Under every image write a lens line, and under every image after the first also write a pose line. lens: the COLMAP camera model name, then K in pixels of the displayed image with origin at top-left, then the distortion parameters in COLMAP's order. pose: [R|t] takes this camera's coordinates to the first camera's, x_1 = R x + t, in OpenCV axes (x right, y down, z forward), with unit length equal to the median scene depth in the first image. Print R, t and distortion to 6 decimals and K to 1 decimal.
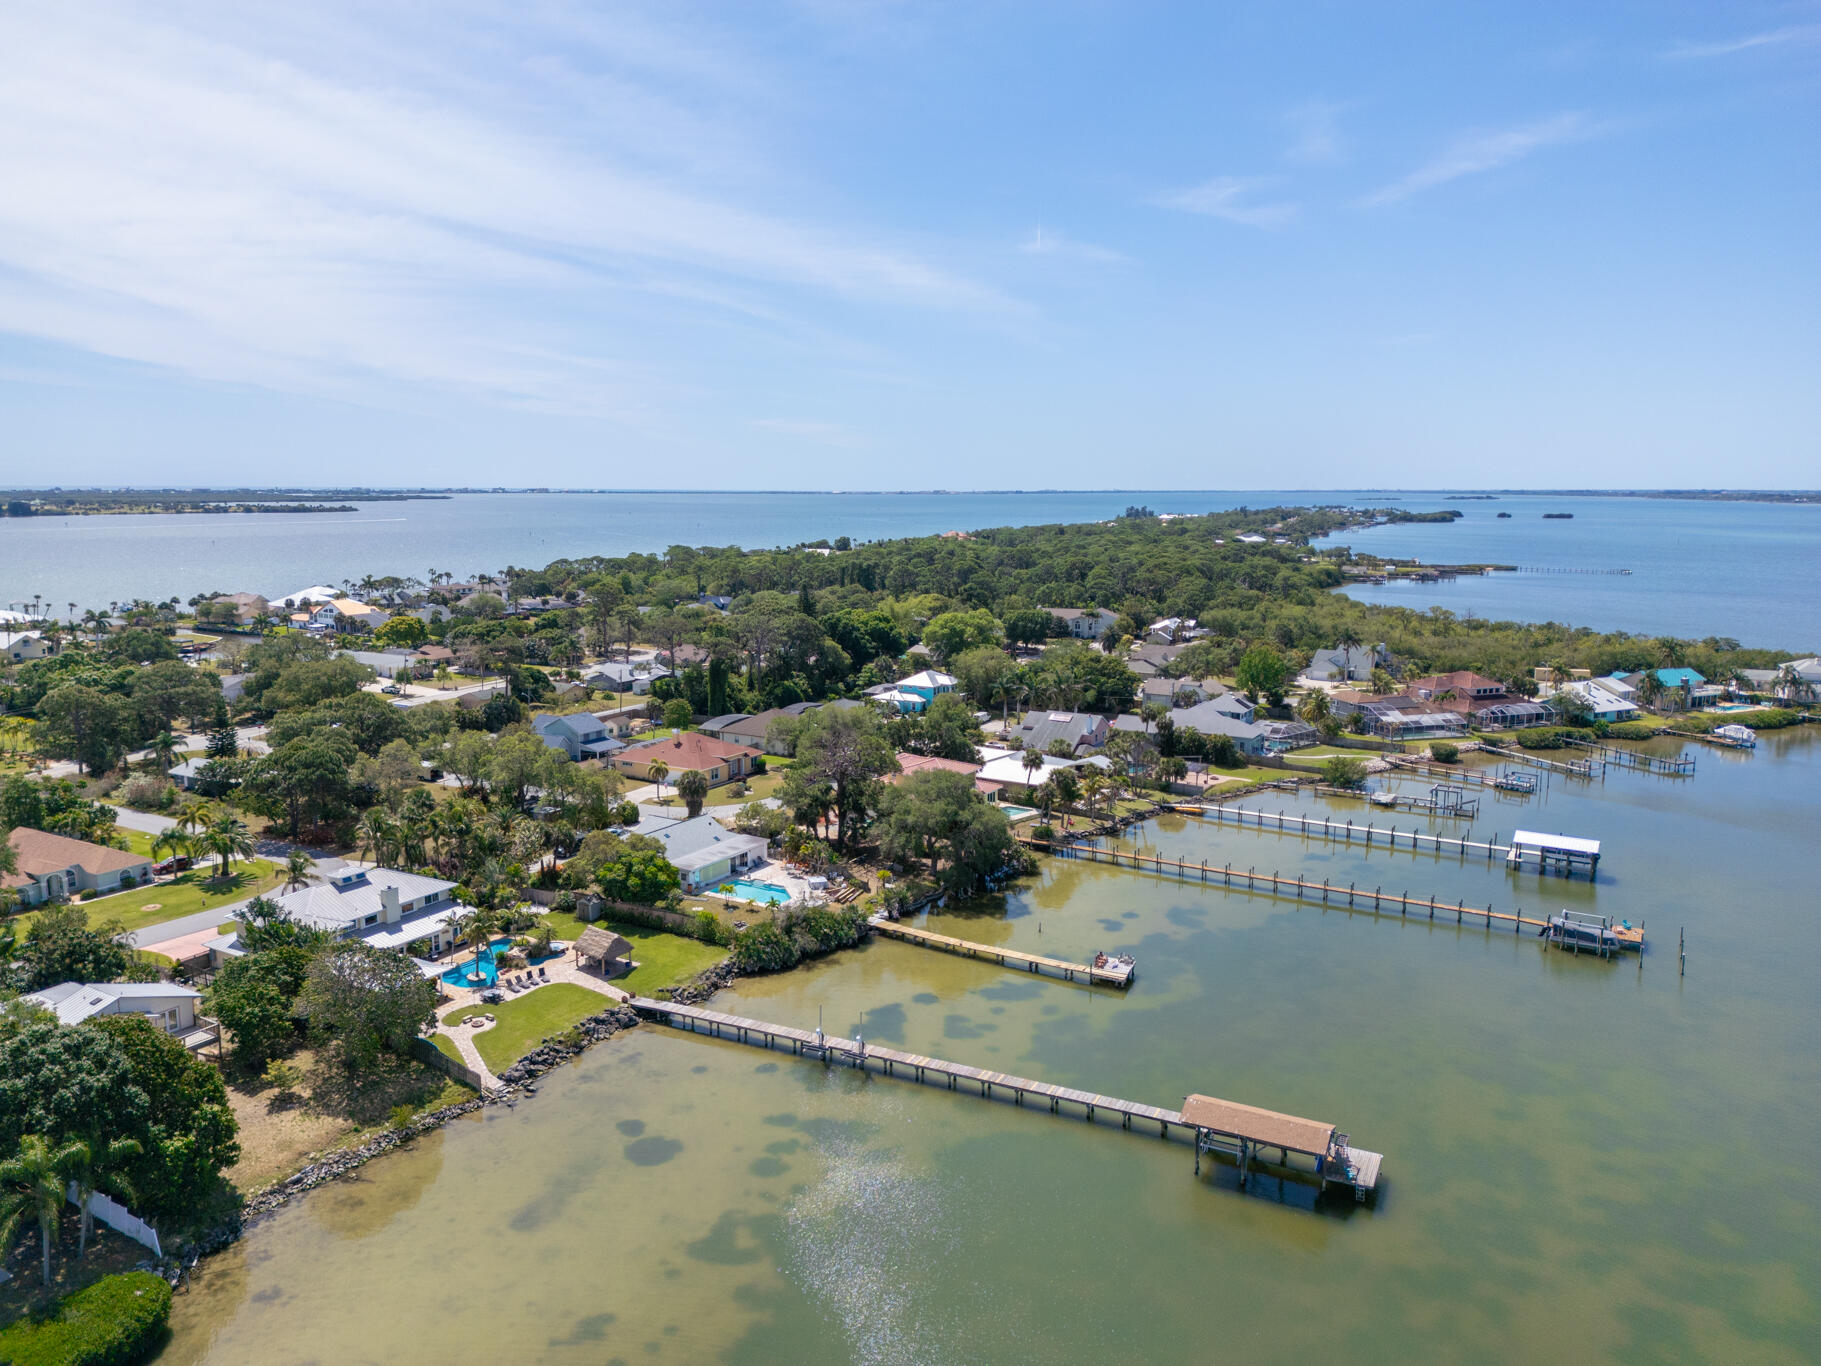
lens RADIAL K [[1272.7, 0, 910.5], [0, 1272.7, 683.0], [0, 0, 1]] dist [0.088430, -0.109017]
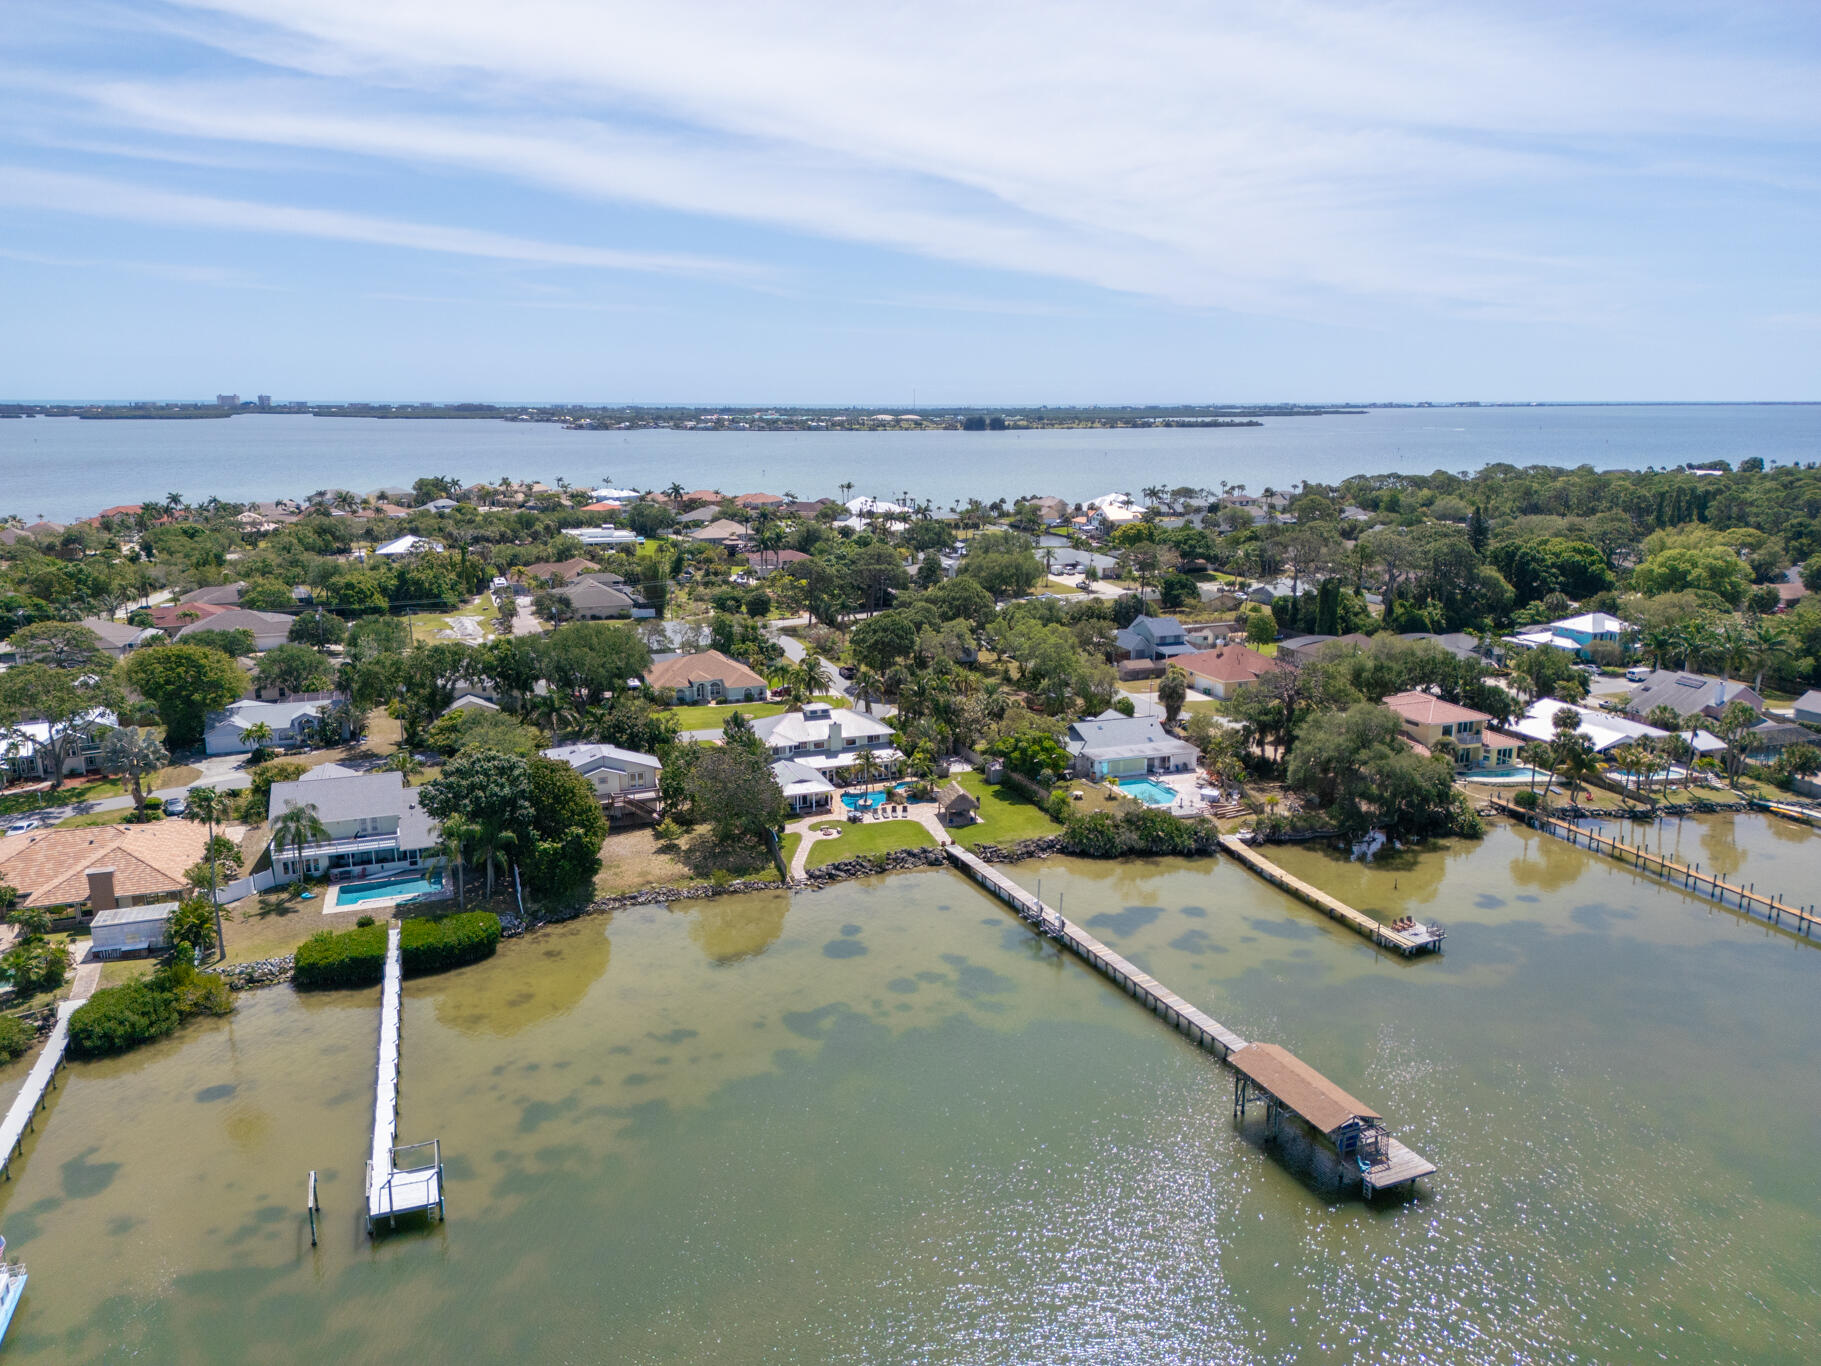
lens RADIAL K [[1273.0, 0, 913.8], [0, 1273.0, 679.6], [0, 0, 1]] dist [0.084634, -0.084738]
pose [[0.776030, 0.132498, -0.616621, 0.394836], [-0.094465, 0.991074, 0.094072, -0.008231], [0.623581, -0.014754, 0.781620, 0.065020]]
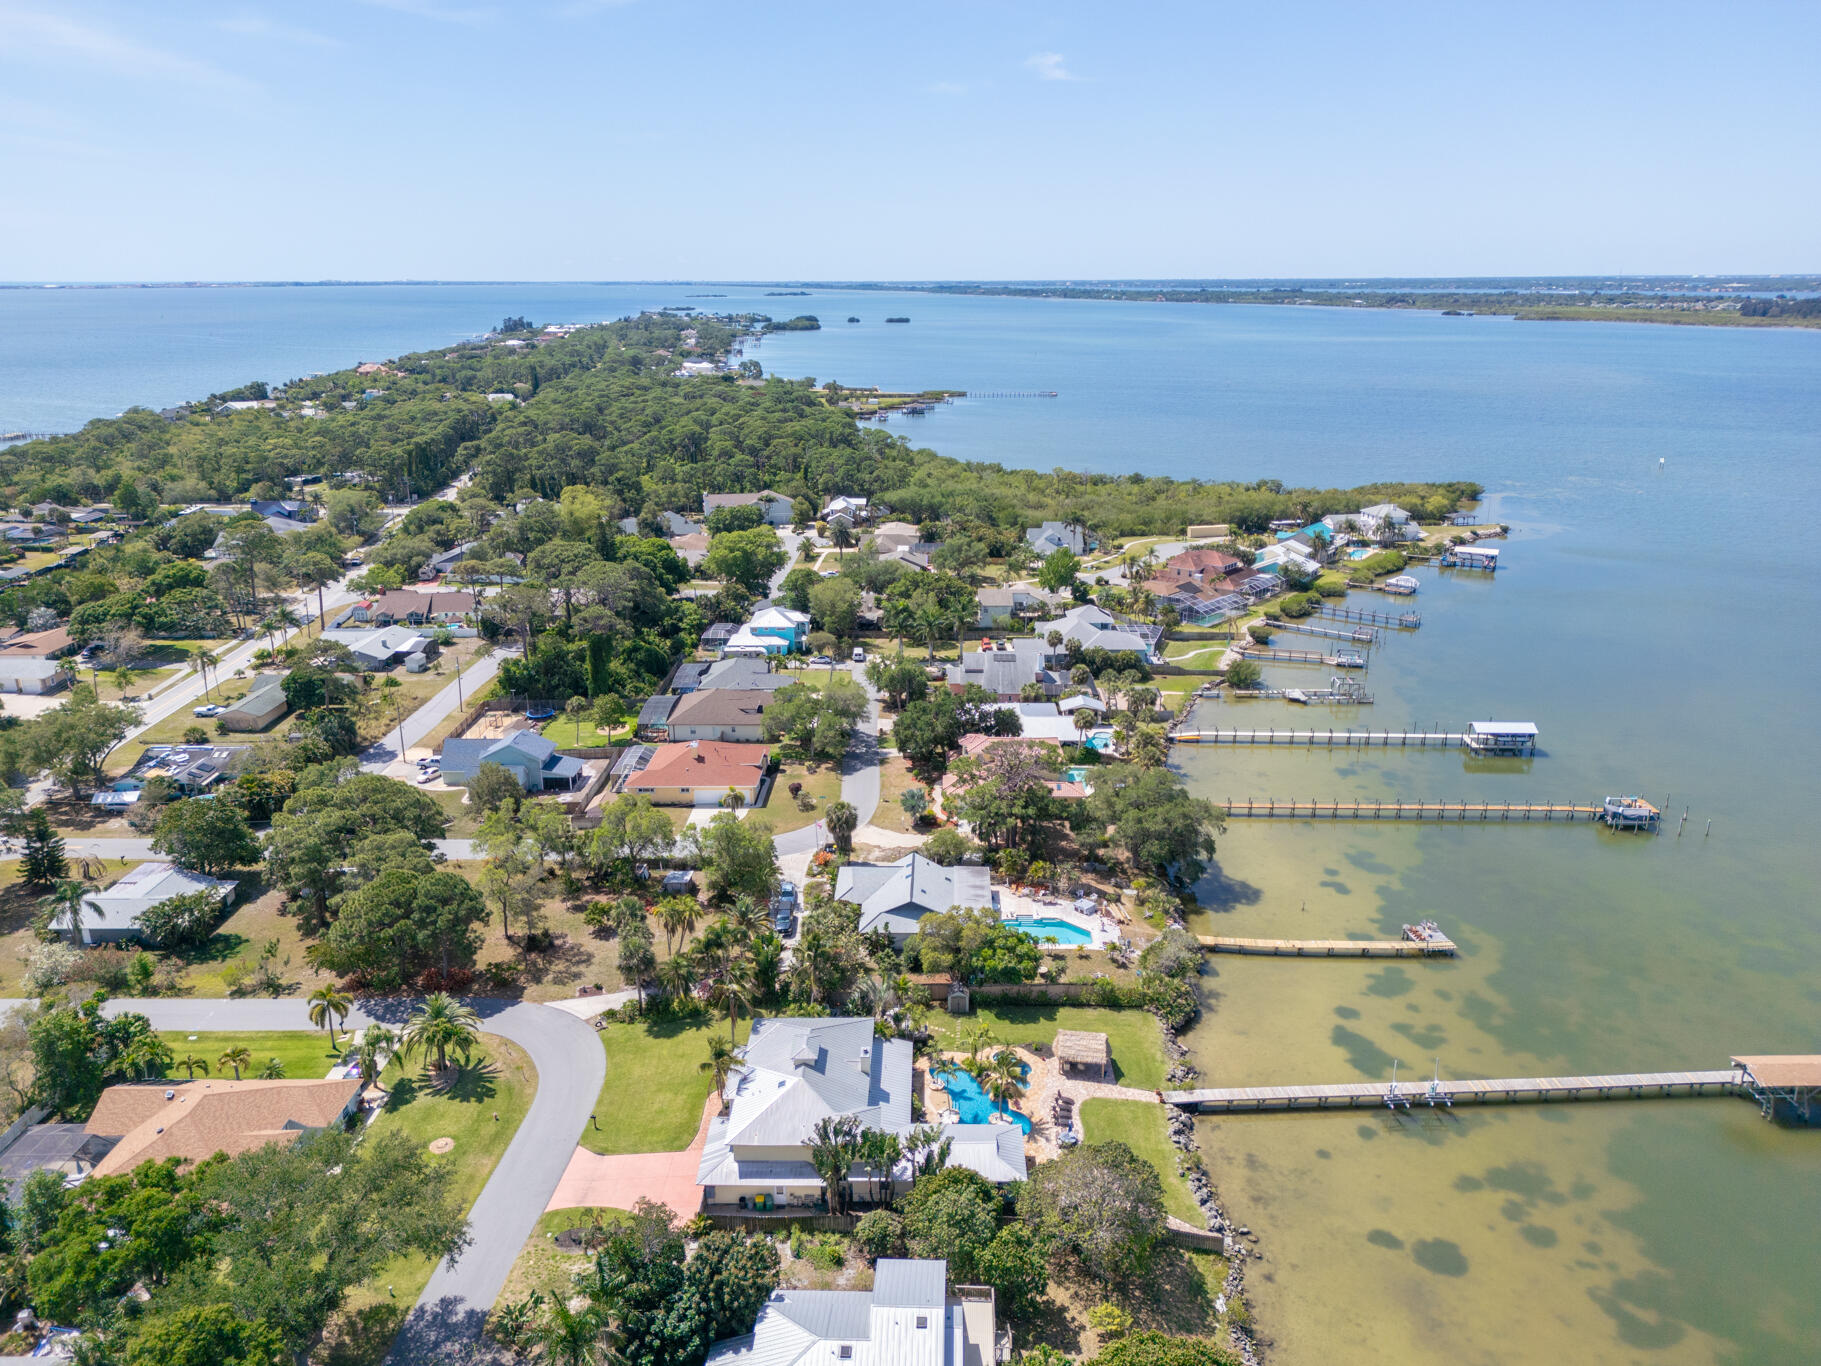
lens RADIAL K [[1273.0, 0, 913.8], [0, 1273.0, 679.6], [0, 0, 1]] dist [0.084634, -0.084738]
pose [[0.870471, -0.153553, 0.467655, -0.691586], [0.081586, 0.981963, 0.170564, -0.219814], [-0.485410, -0.110317, 0.867299, 0.234822]]
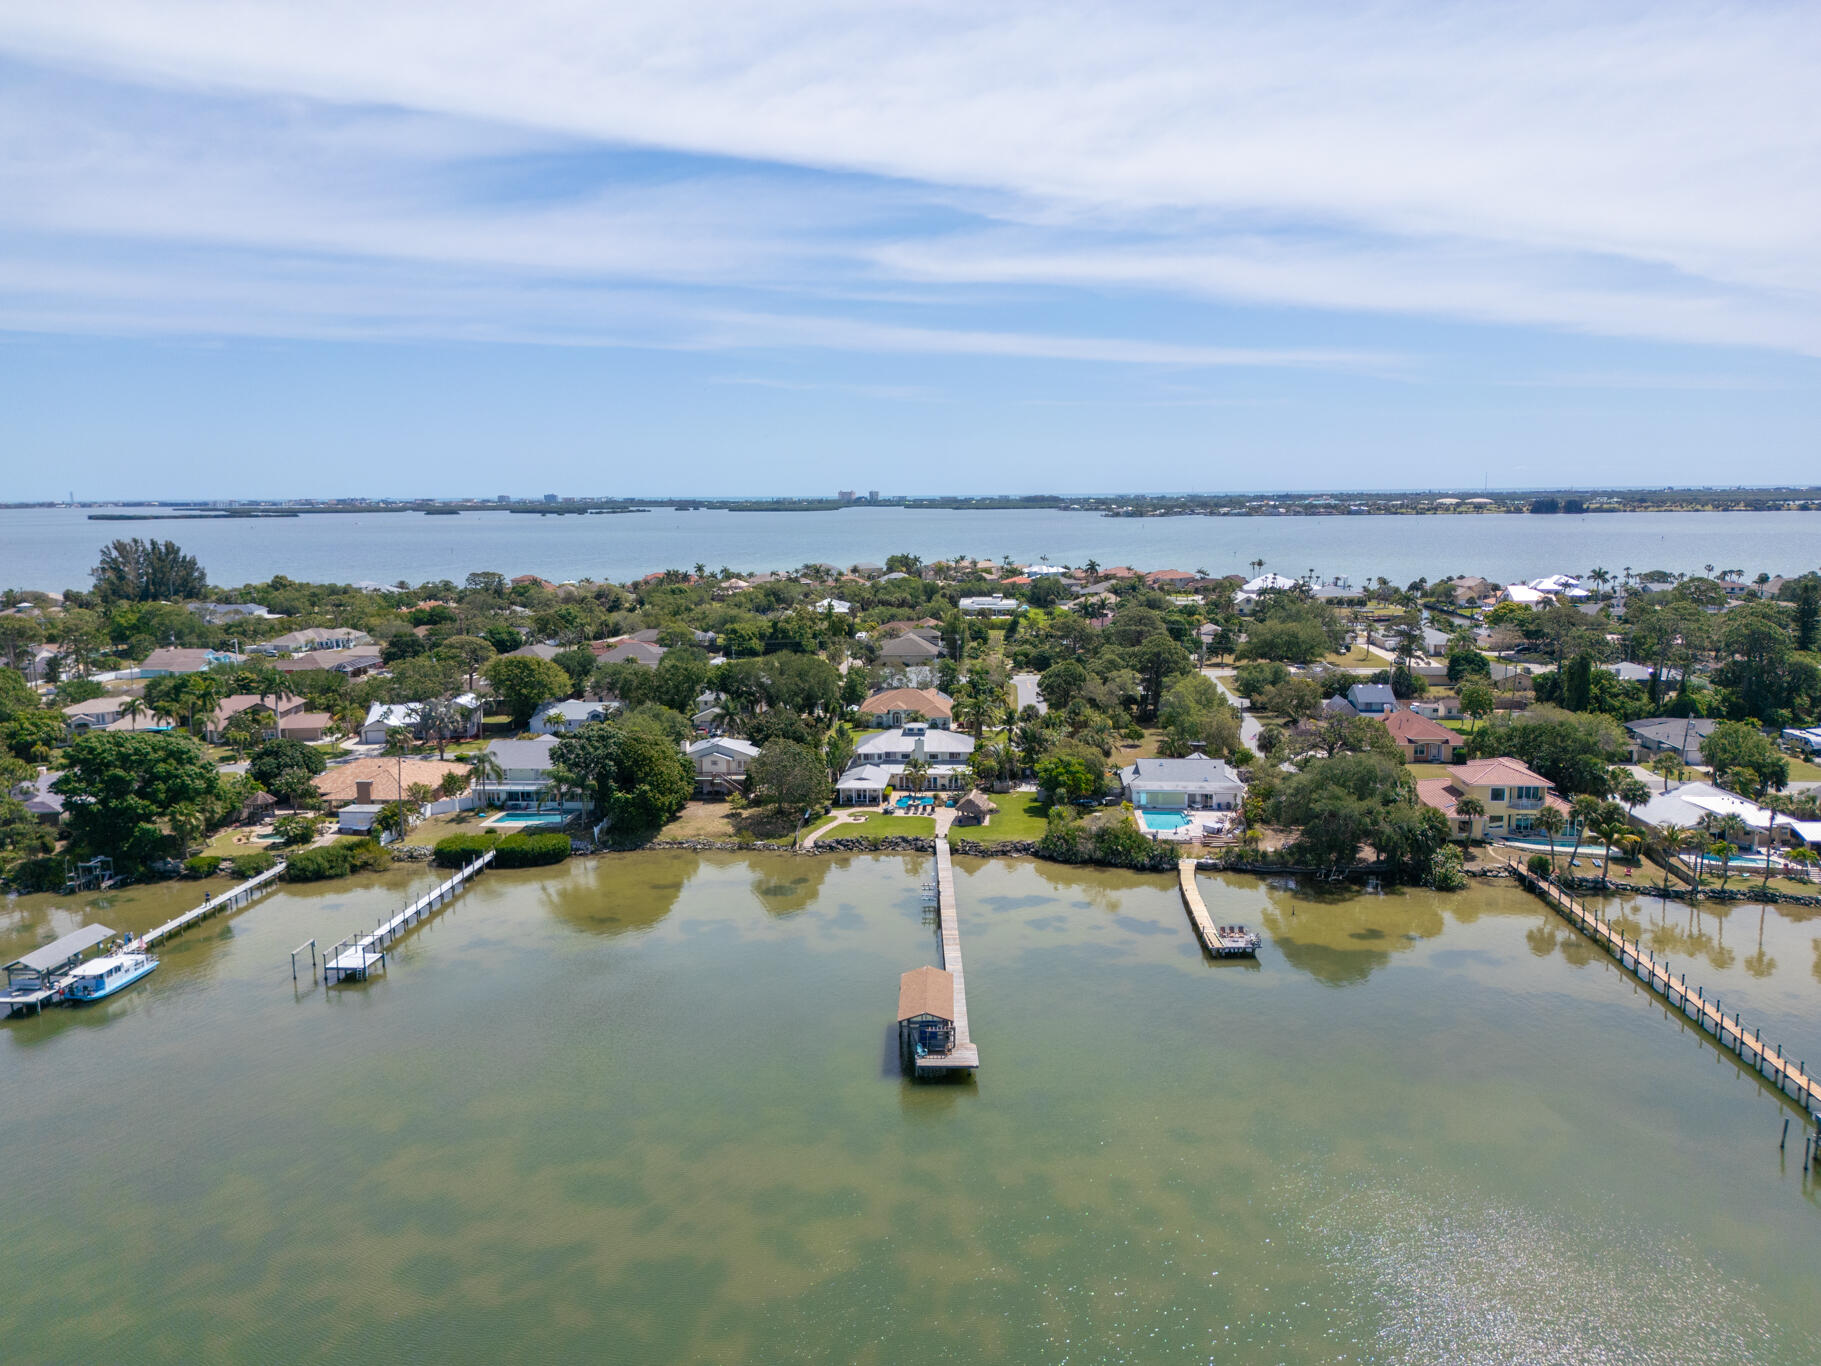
lens RADIAL K [[1273.0, 0, 913.8], [0, 1273.0, 679.6], [0, 0, 1]] dist [0.084634, -0.084738]
pose [[0.441254, 0.124015, -0.888771, 0.847399], [-0.126250, 0.989133, 0.075339, -0.019943], [0.888457, 0.078963, 0.452116, 0.293585]]
